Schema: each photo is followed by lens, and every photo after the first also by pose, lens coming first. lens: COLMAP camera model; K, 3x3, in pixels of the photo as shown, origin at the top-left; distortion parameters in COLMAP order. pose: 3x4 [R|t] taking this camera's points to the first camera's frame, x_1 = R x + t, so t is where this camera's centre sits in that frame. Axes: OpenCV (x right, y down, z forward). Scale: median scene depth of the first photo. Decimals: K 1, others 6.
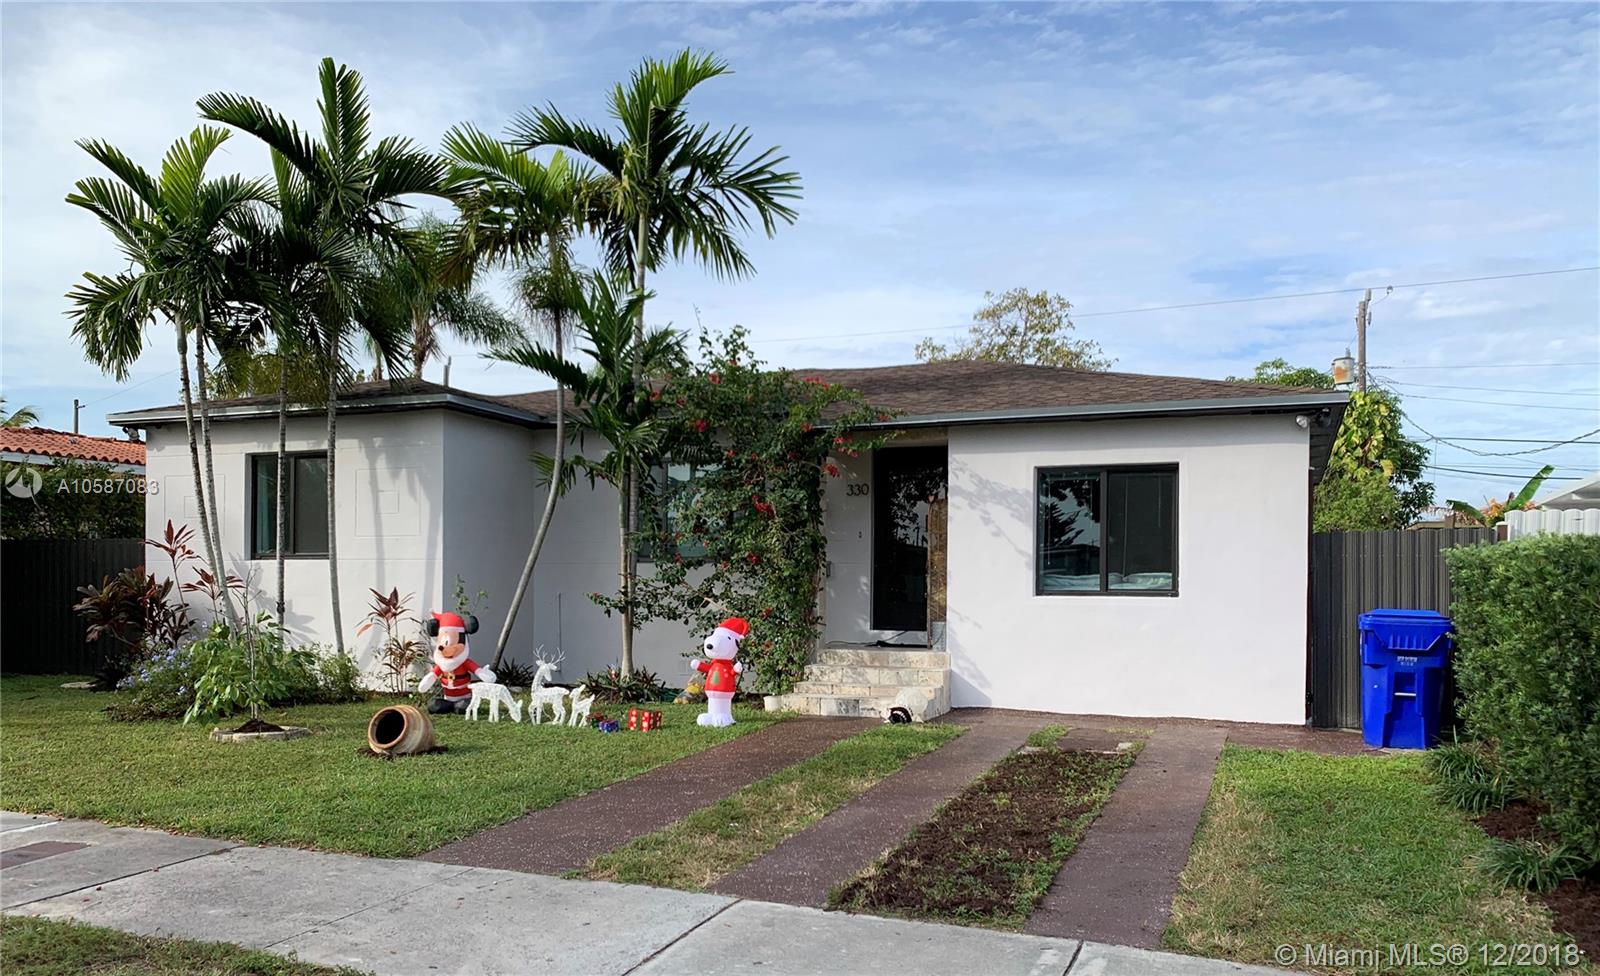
lens RADIAL K [[1204.7, 0, 801.4], [0, 1204.7, 564.9], [0, 0, 1]] dist [0.034136, -0.048439]
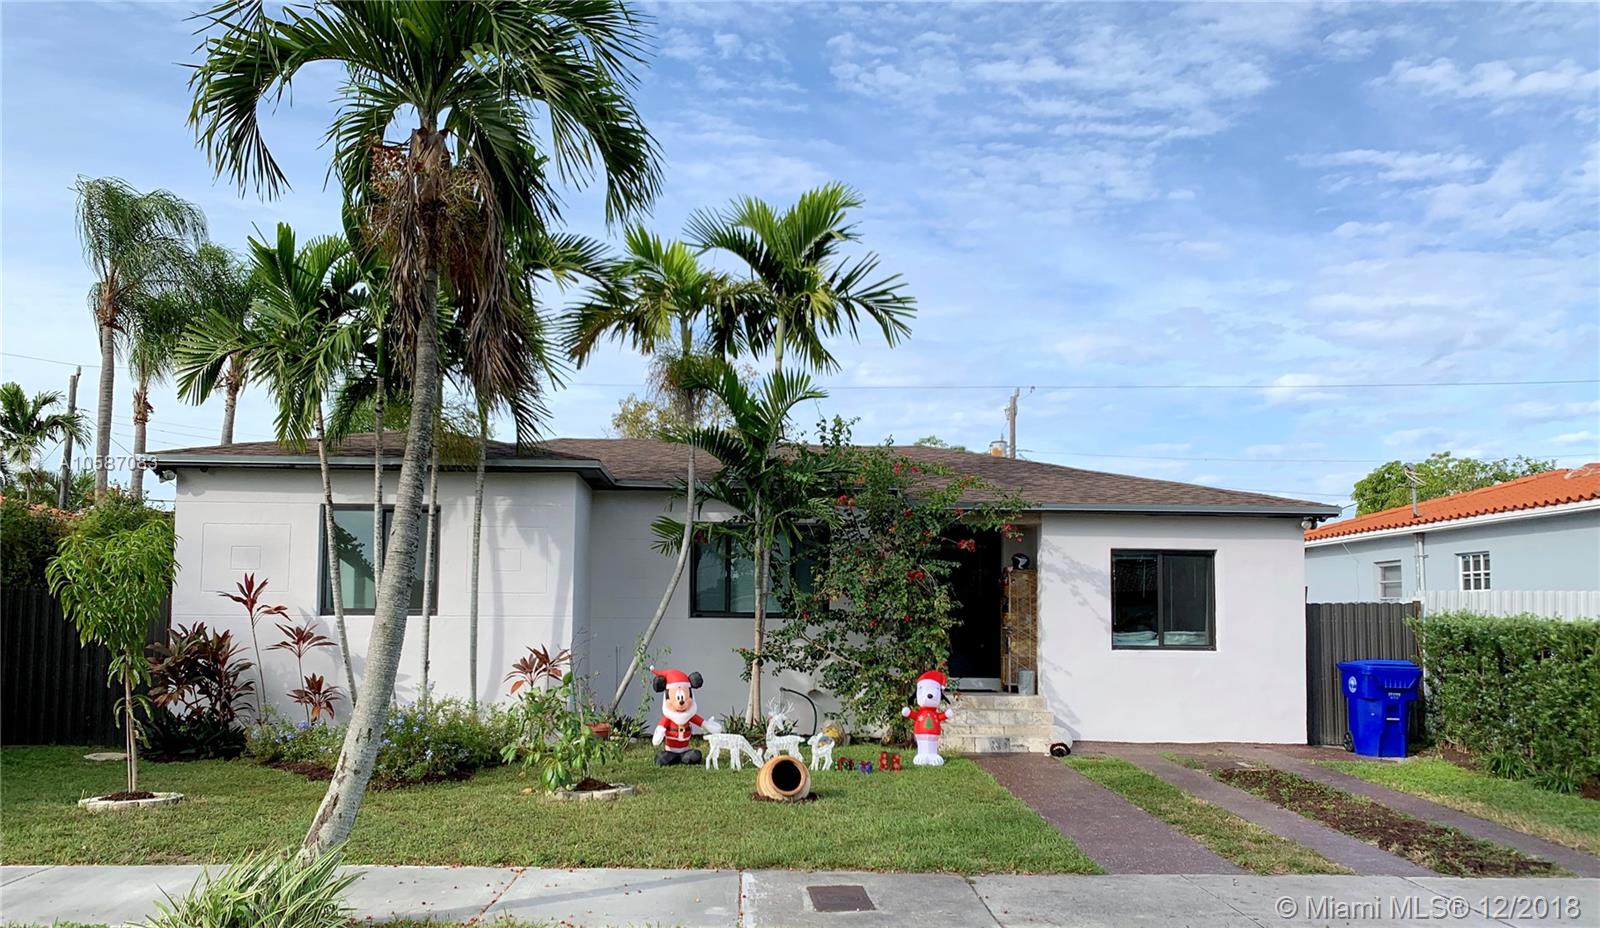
lens RADIAL K [[1202.2, 0, 797.9], [0, 1202.2, 552.3], [0, 0, 1]] dist [0.045597, -0.000093]
pose [[0.910439, 0.029400, 0.412596, -0.622359], [-0.014069, 0.999095, -0.040147, -0.023791], [-0.413403, 0.030747, 0.910029, -0.034165]]
